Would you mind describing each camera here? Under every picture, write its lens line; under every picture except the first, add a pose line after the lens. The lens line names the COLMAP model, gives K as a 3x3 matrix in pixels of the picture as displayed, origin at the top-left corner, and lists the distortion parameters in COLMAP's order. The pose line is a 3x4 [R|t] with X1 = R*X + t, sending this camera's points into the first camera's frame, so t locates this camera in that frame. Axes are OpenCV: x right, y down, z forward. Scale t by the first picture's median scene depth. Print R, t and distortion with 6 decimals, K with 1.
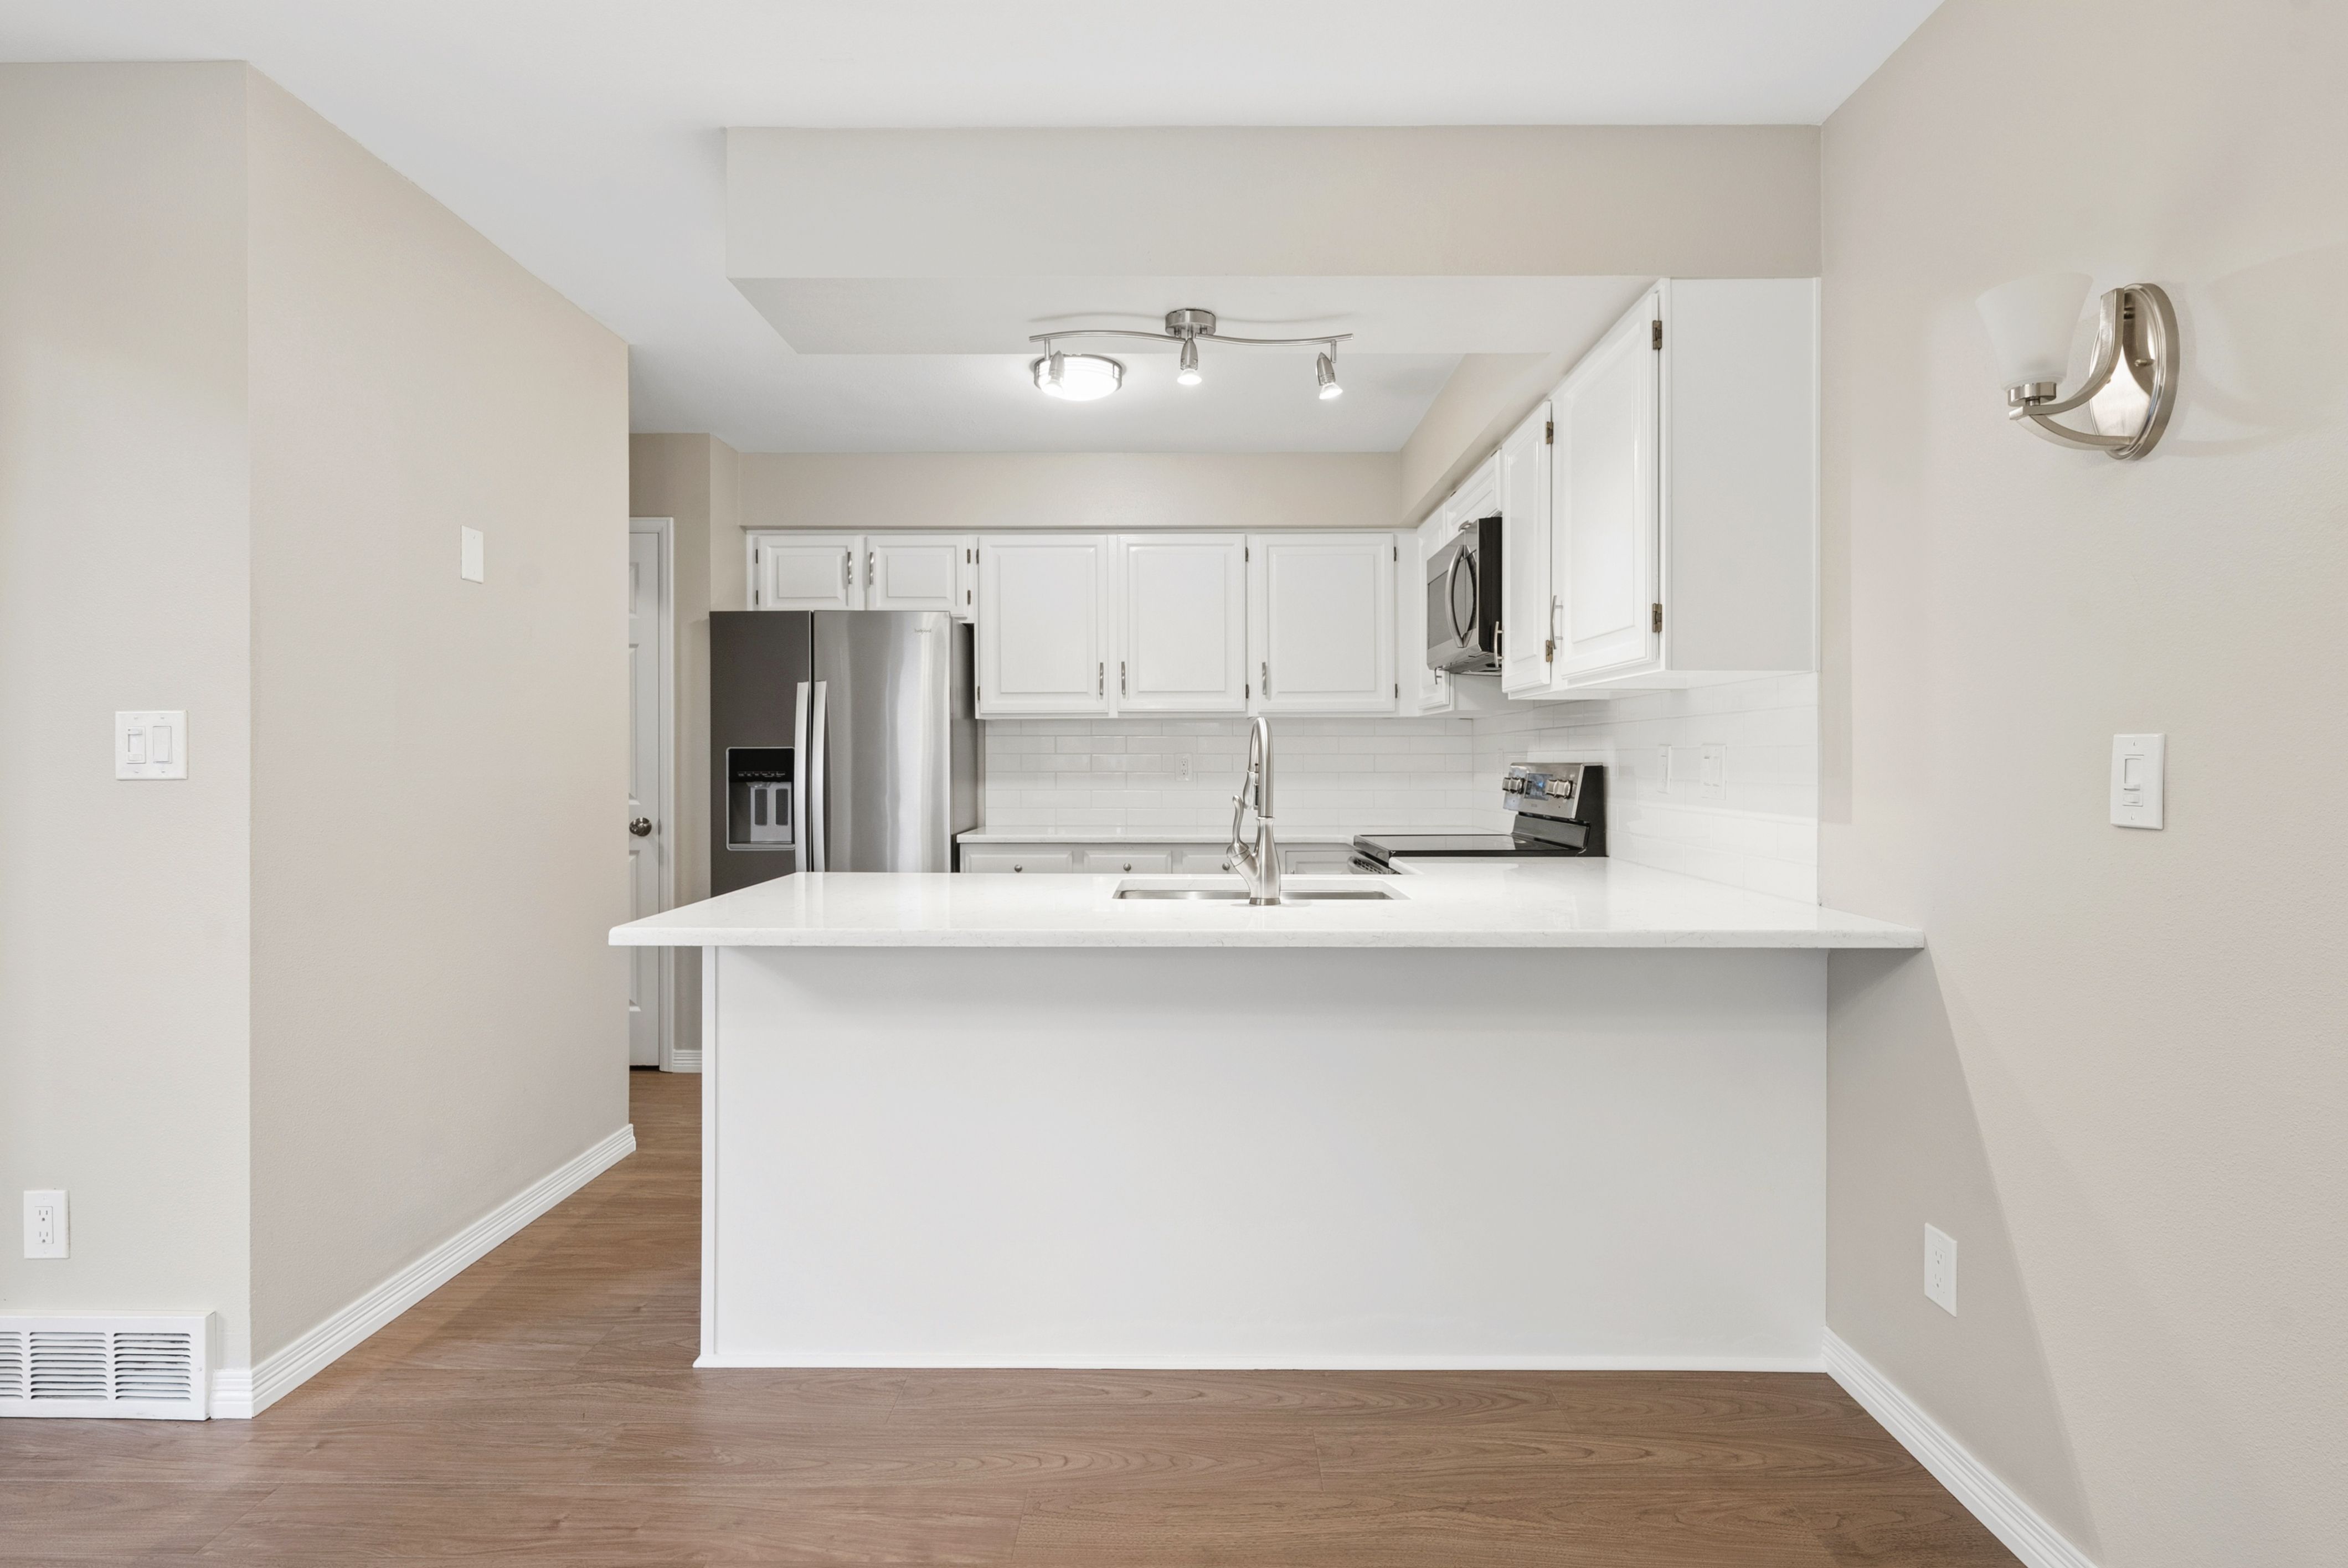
lens RADIAL K [[1182.0, 0, 1179.8], [0, 1182.0, 776.8], [0, 0, 1]] dist [0.006552, -0.003350]
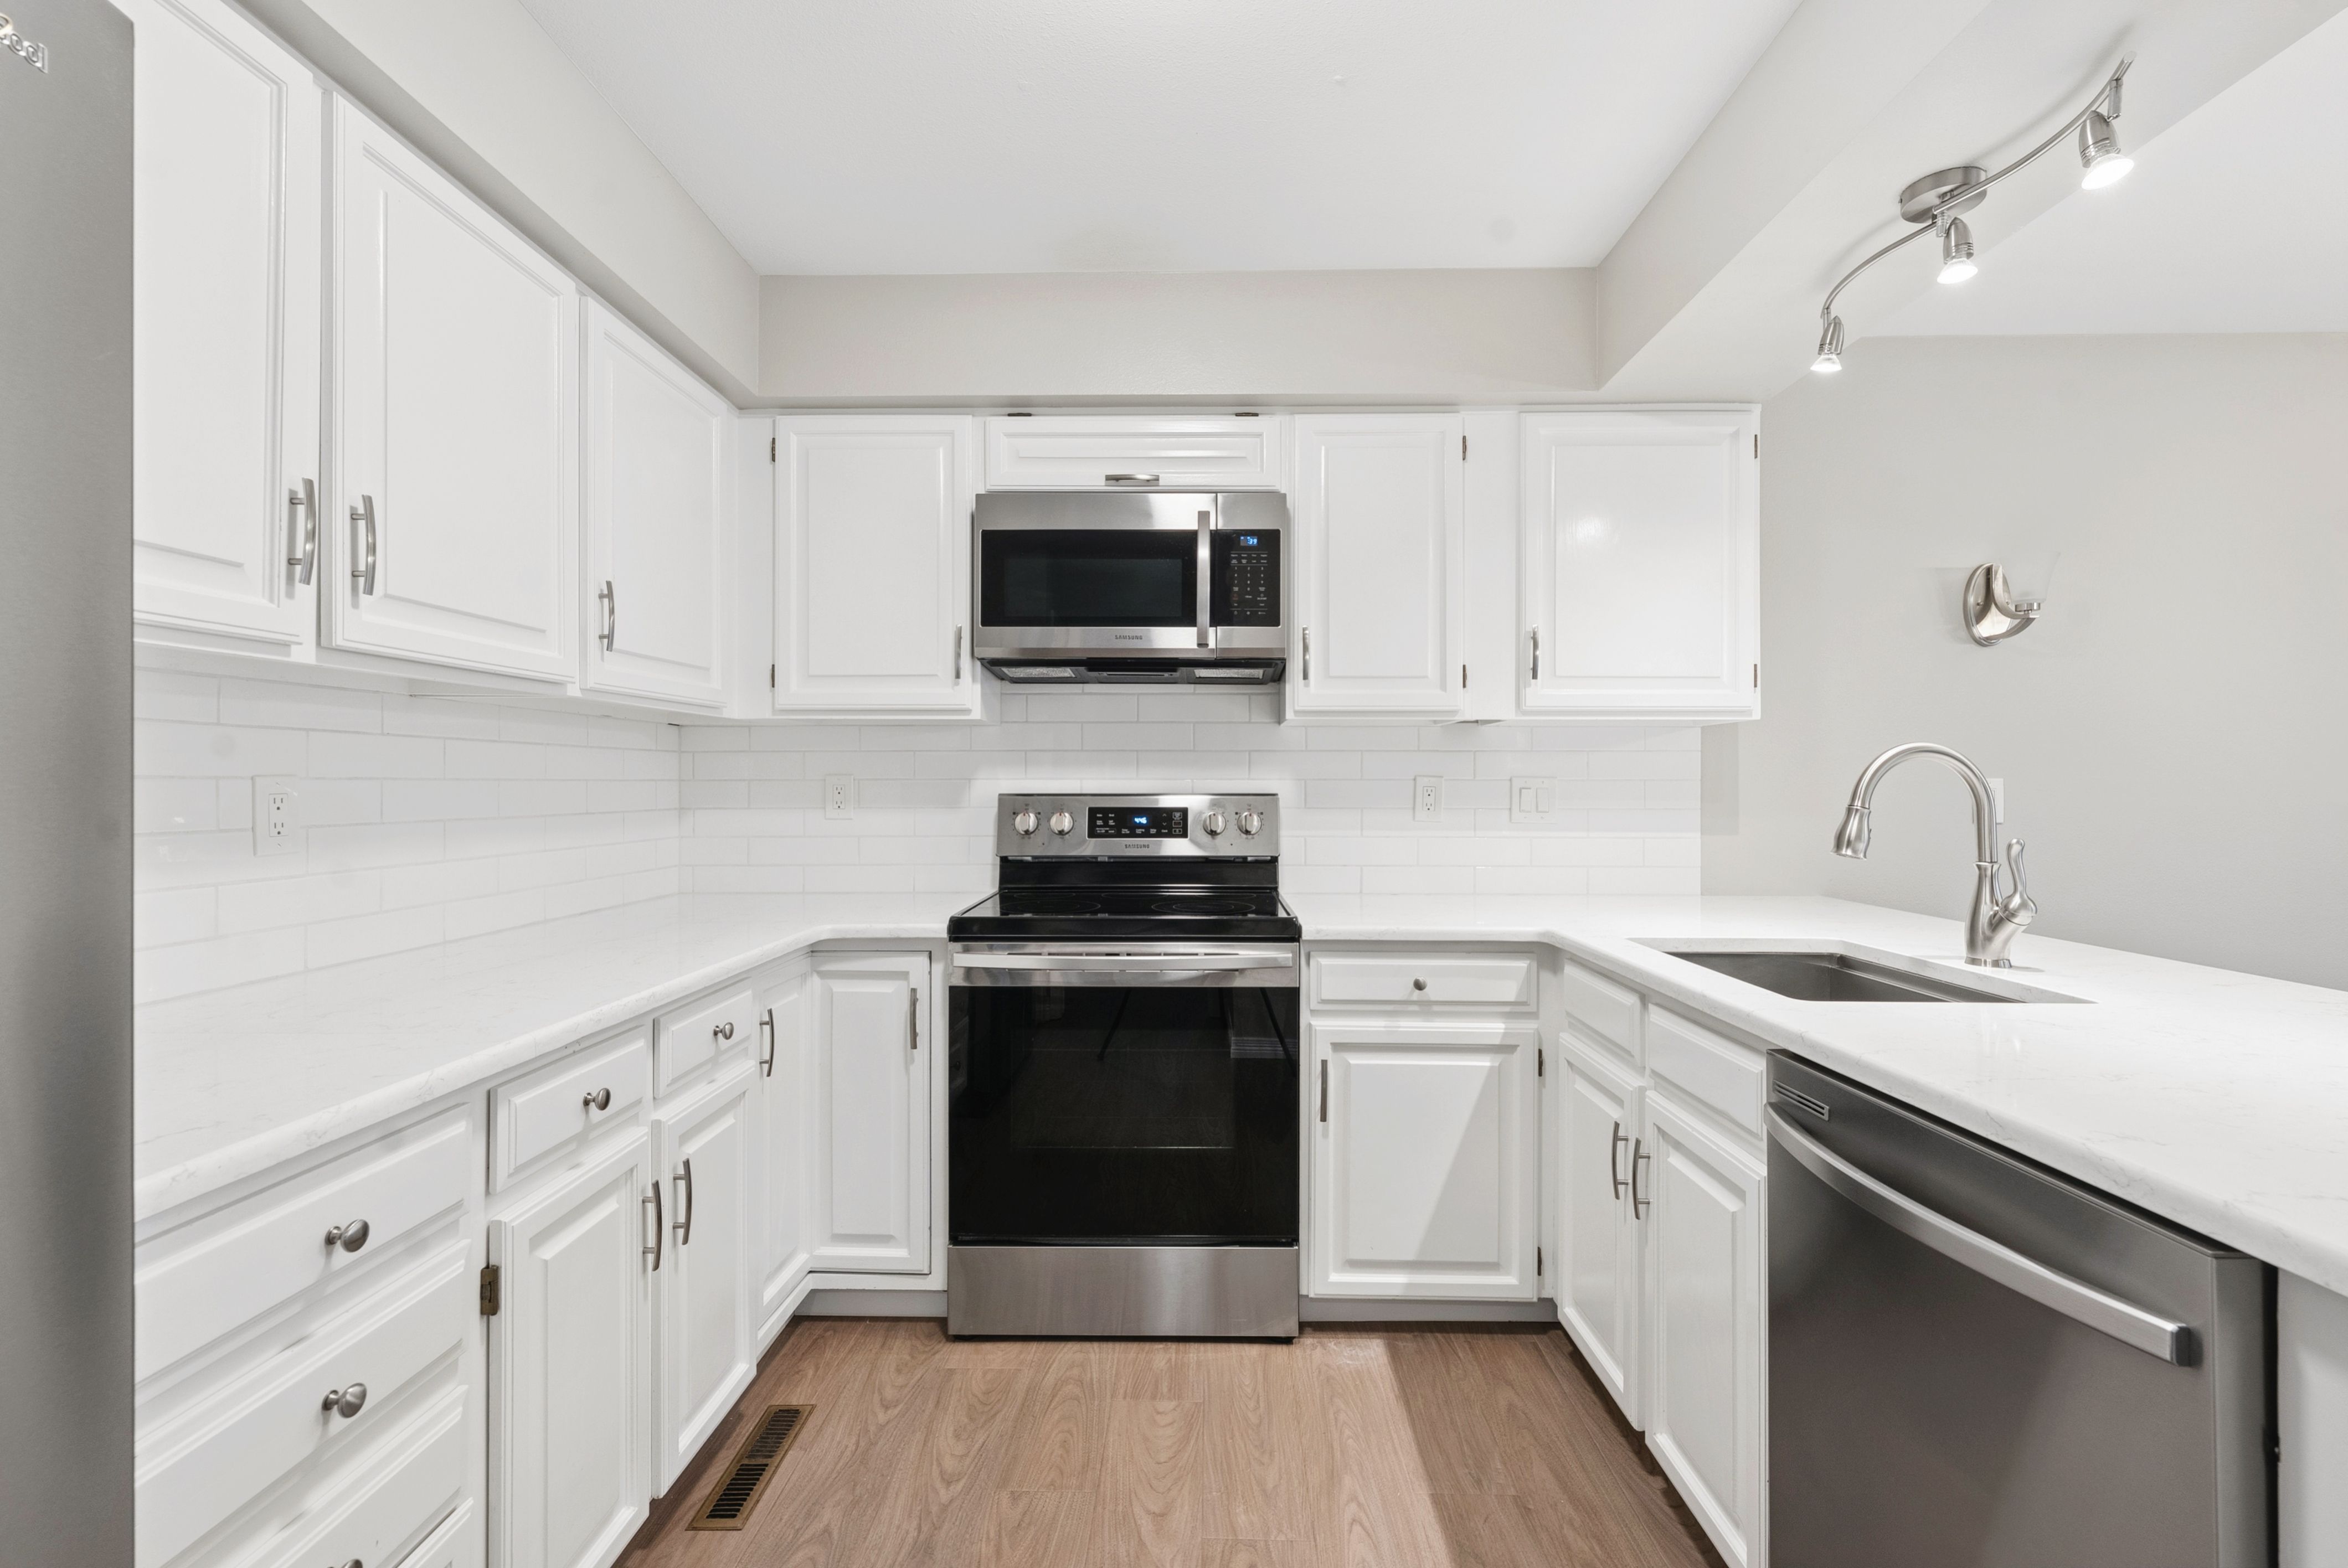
lens RADIAL K [[1041.1, 0, 1179.2], [0, 1041.1, 786.8], [0, 0, 1]] dist [0.000002, -0.000201]
pose [[0.009401, -0.001860, 0.999954, -0.355028], [0.014884, 0.999888, 0.001720, -0.014909], [-0.999845, 0.014867, 0.009428, 0.821629]]
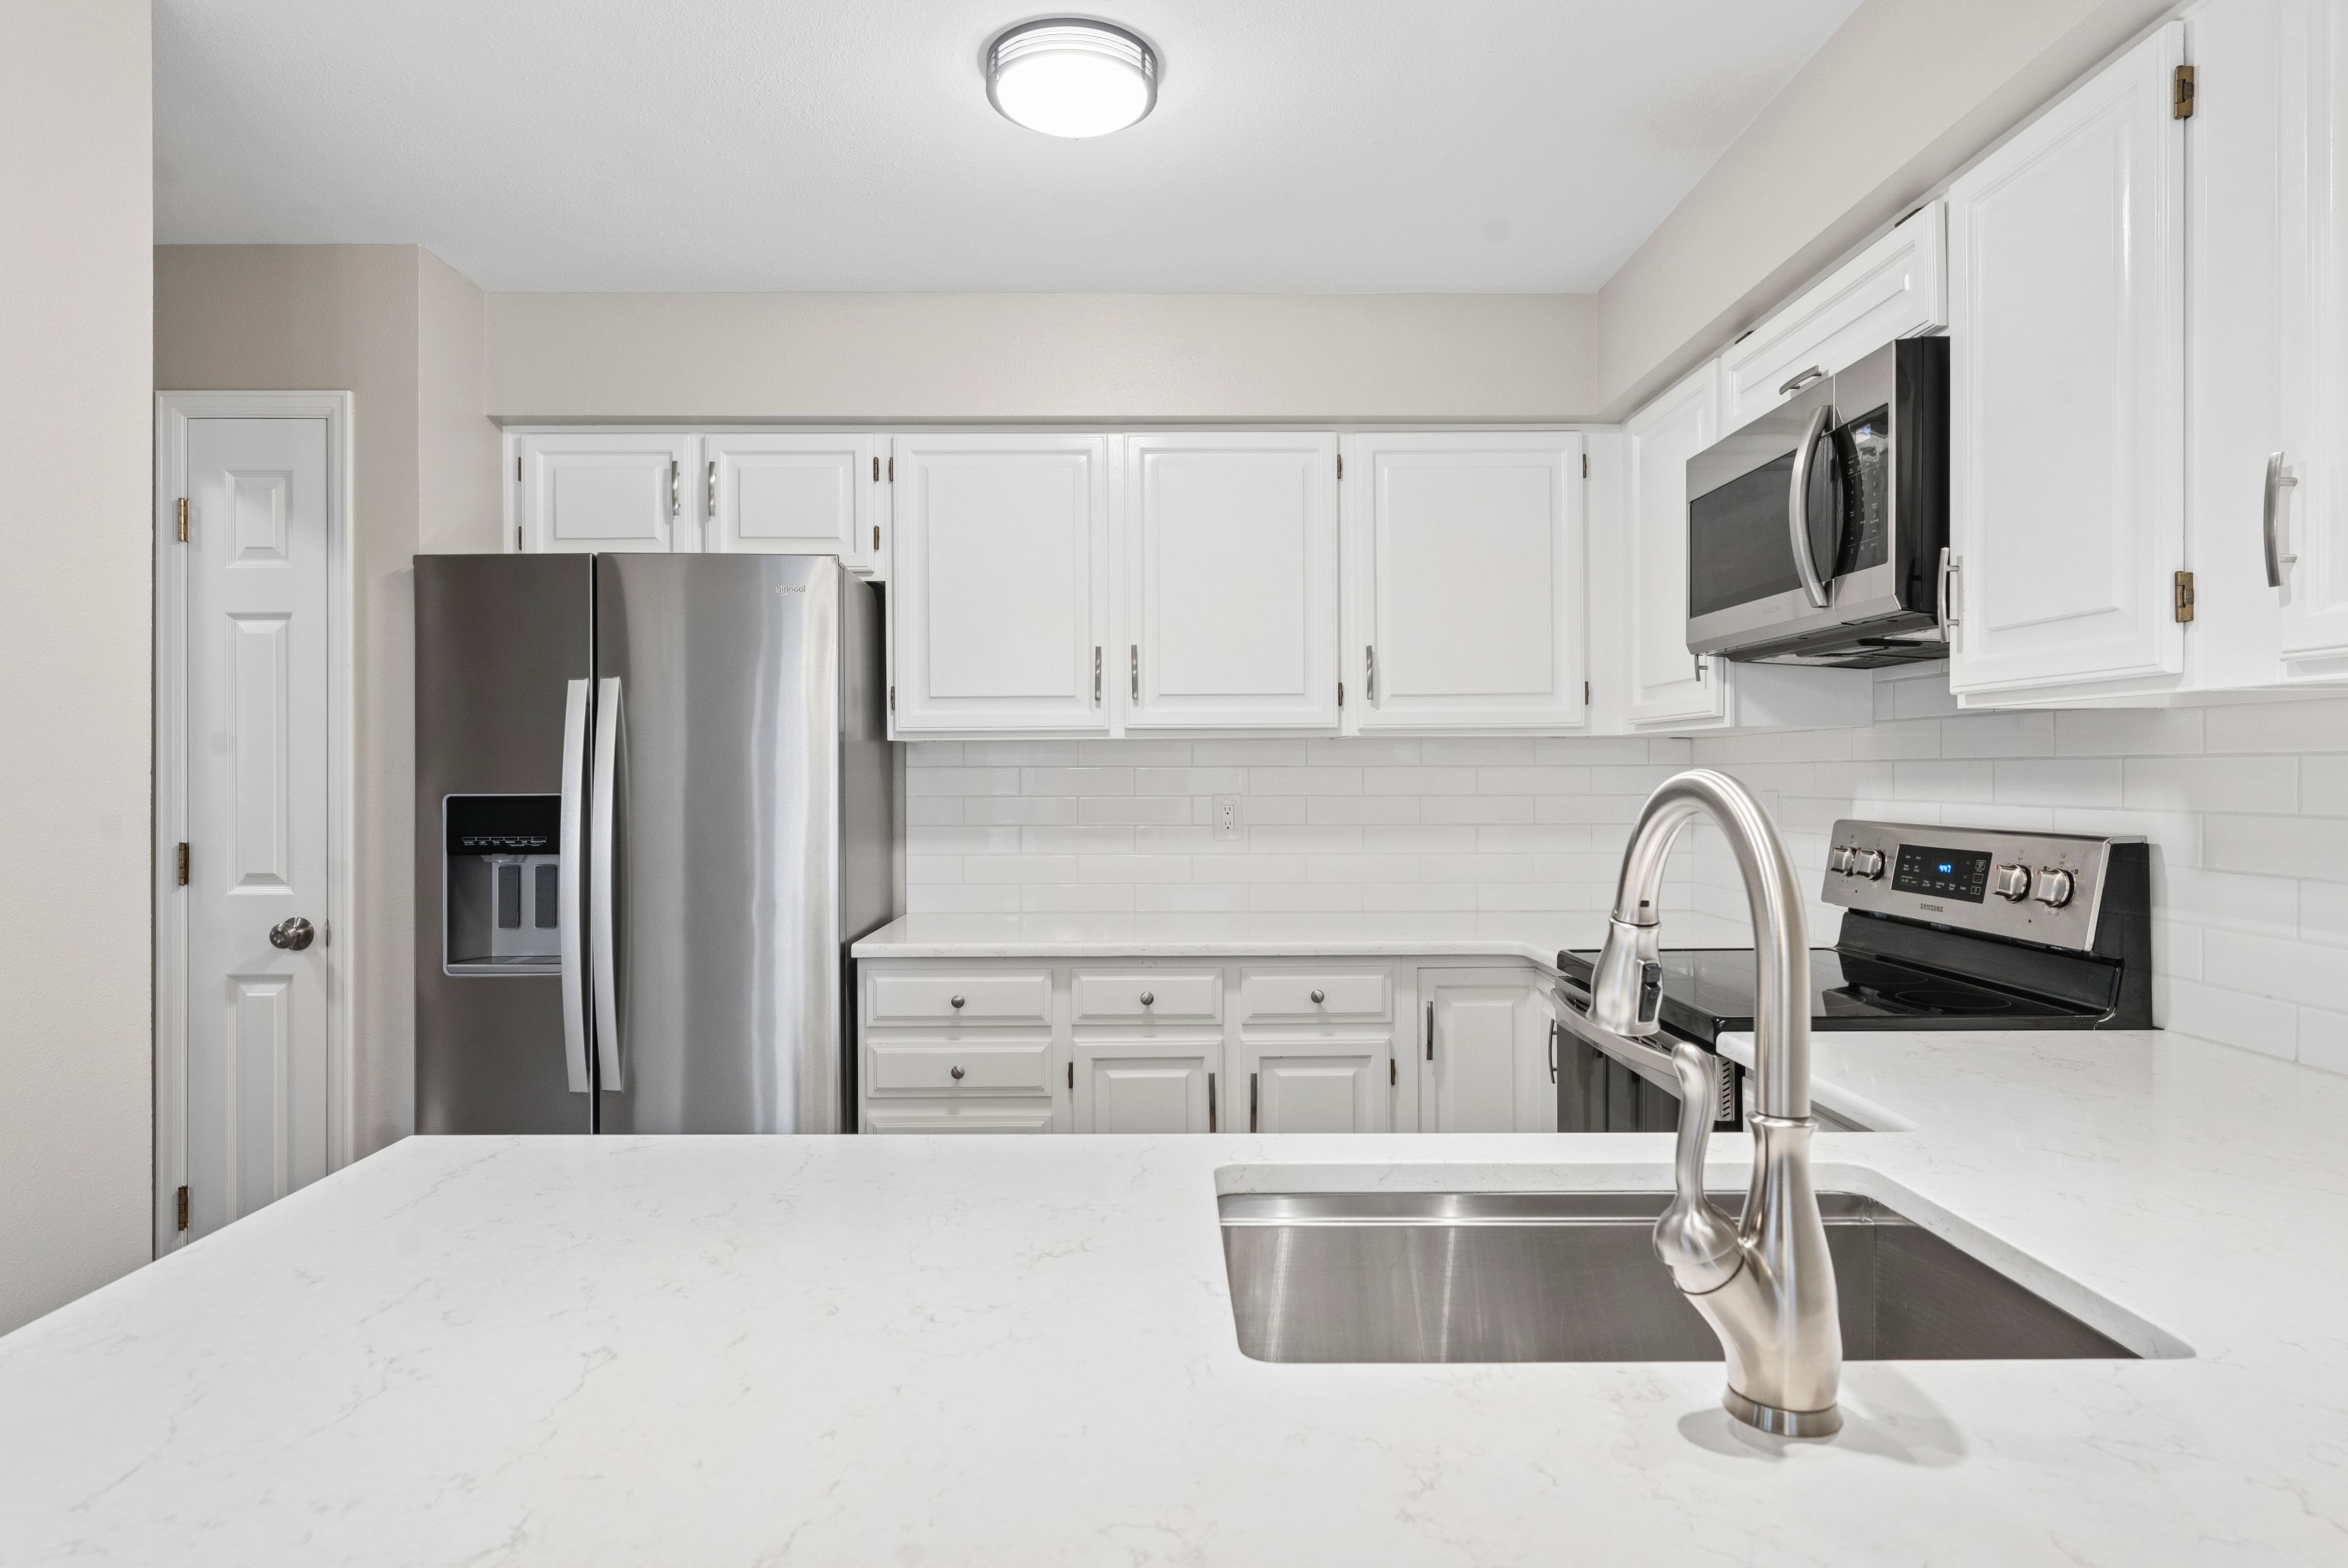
lens RADIAL K [[1317.7, 0, 1165.4], [0, 1317.7, 777.6], [0, 0, 1]] dist [0.001461, -0.000515]
pose [[0.999890, -0.002440, 0.014599, -0.044627], [0.002600, 0.999937, -0.010916, -0.024277], [-0.014572, 0.010952, 0.999834, 0.353633]]
